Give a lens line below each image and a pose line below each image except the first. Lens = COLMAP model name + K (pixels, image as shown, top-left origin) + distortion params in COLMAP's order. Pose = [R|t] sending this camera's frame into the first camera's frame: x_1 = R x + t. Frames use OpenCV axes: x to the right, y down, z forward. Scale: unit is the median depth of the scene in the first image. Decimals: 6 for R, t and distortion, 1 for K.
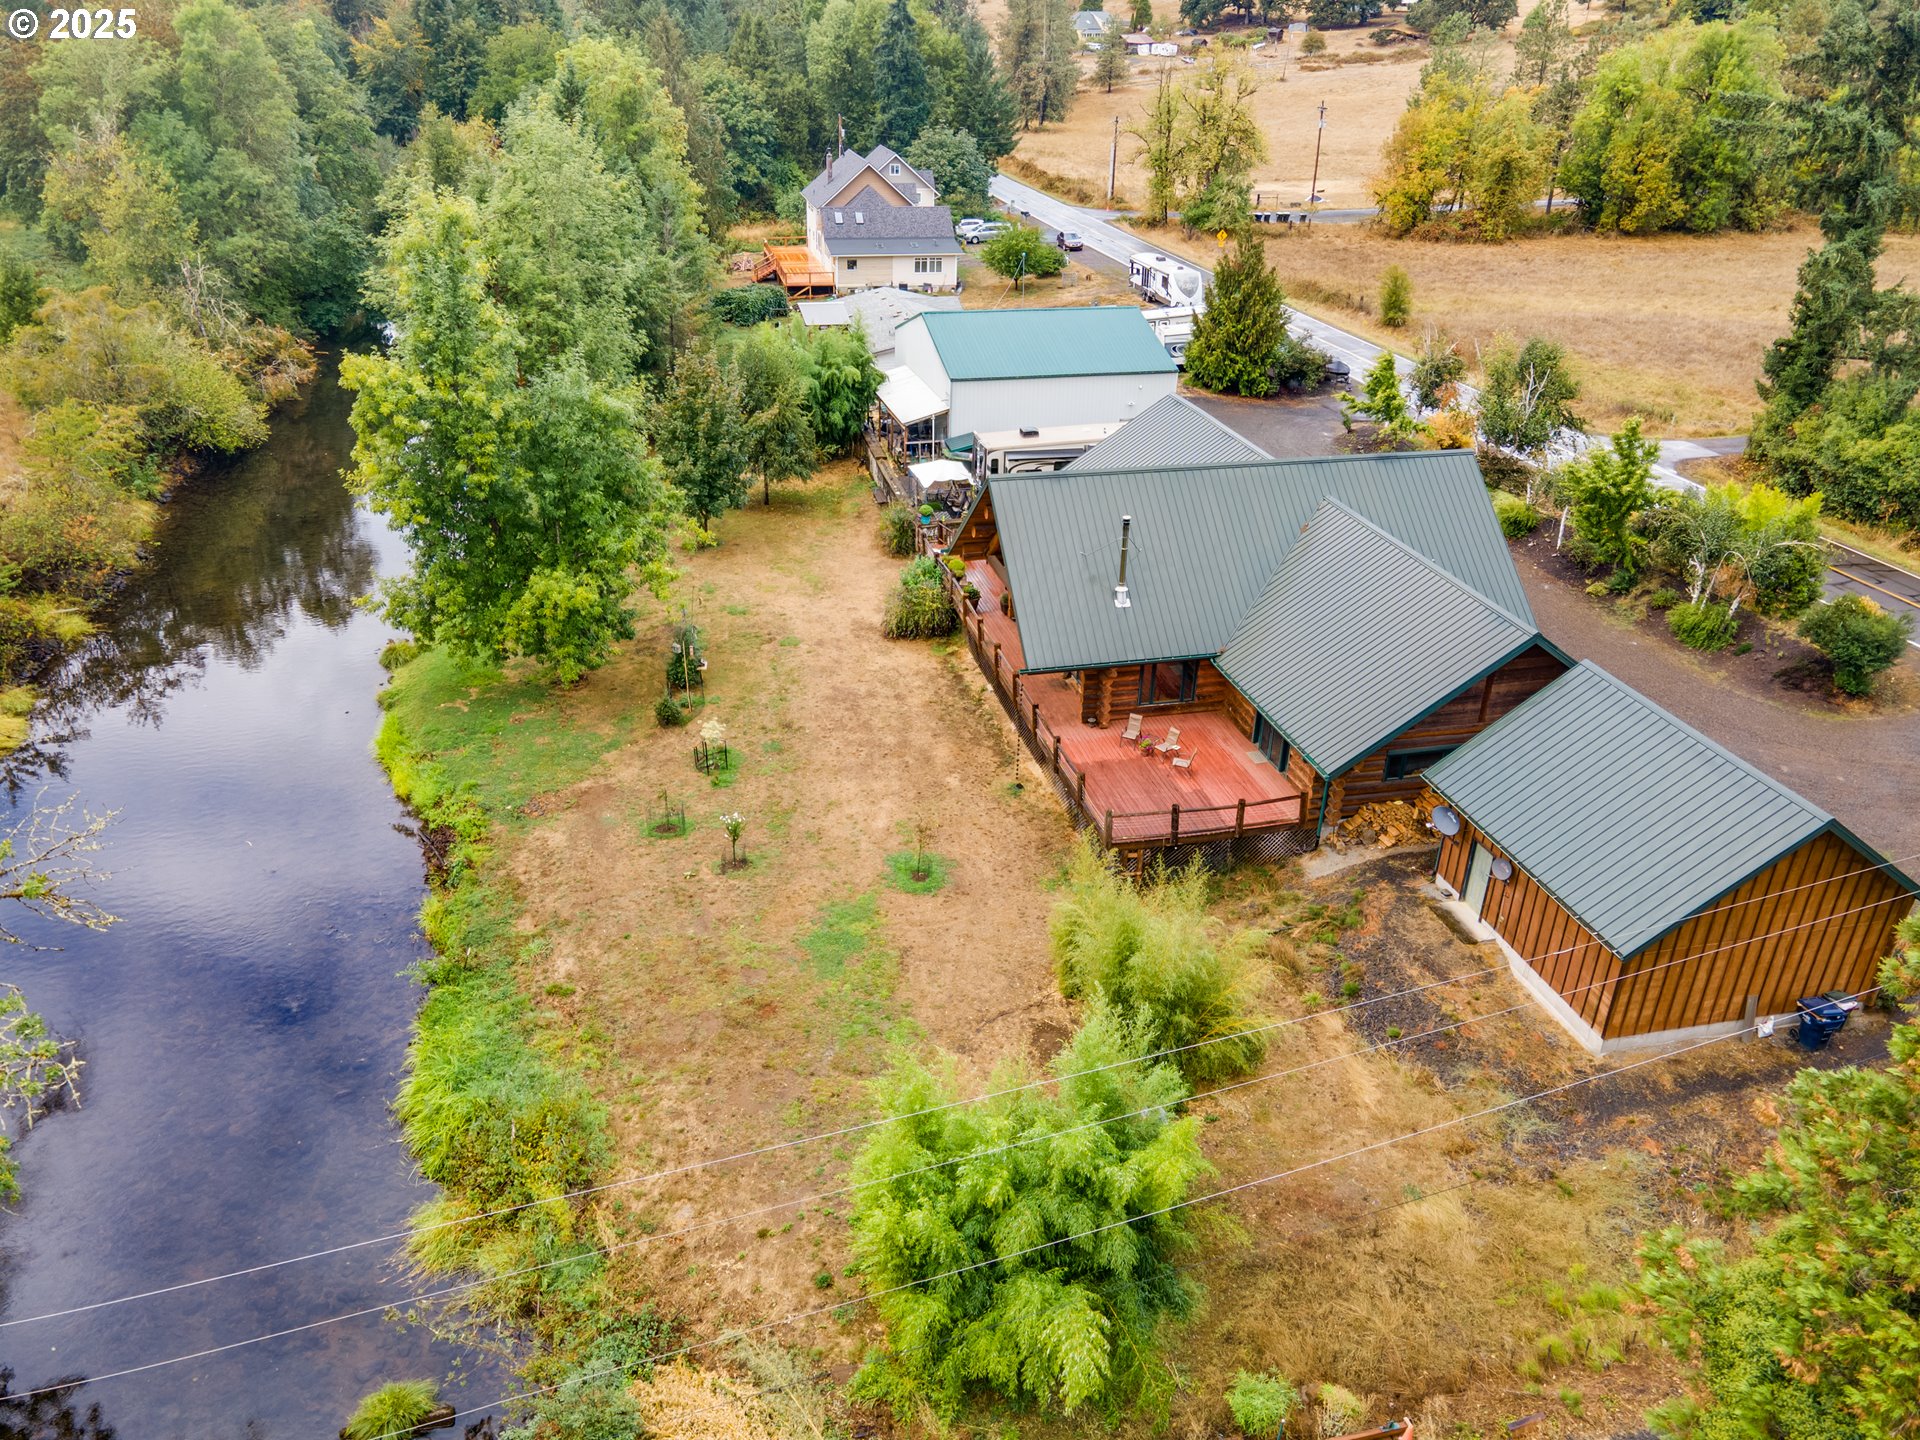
lens RADIAL K [[1412.8, 0, 950.0], [0, 1412.8, 718.2], [0, 0, 1]] dist [0.035033, -0.004379]
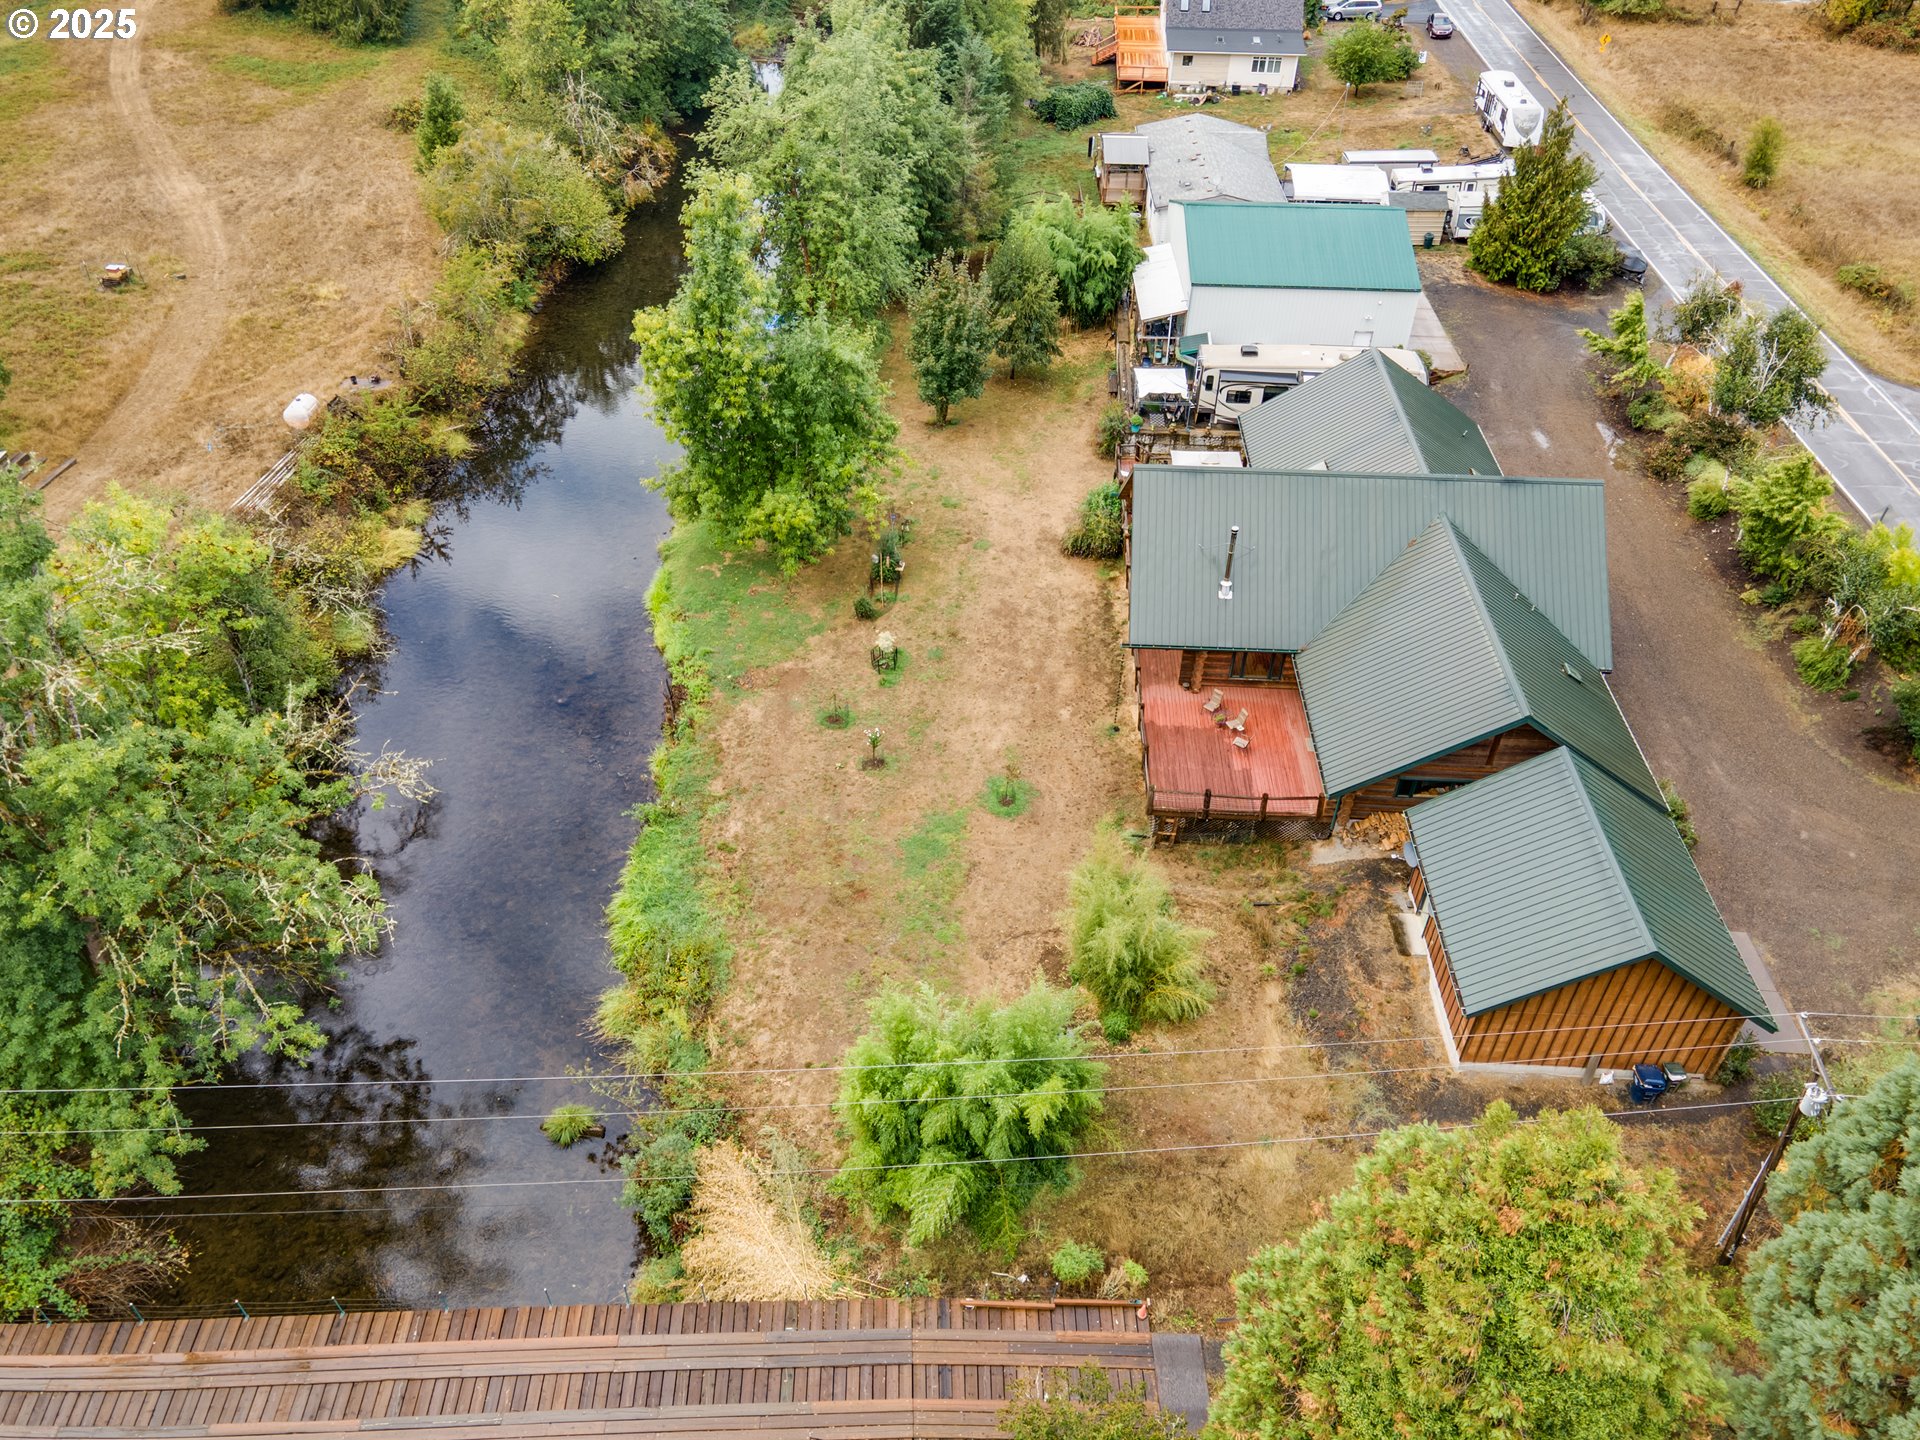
lens RADIAL K [[1412.8, 0, 950.0], [0, 1412.8, 718.2], [0, 0, 1]] dist [0.035033, -0.004379]
pose [[0.959615, 0.174085, -0.220985, 0.178098], [-0.120184, 0.963933, 0.237463, -0.231544], [0.254353, -0.201315, 0.945926, -0.190246]]
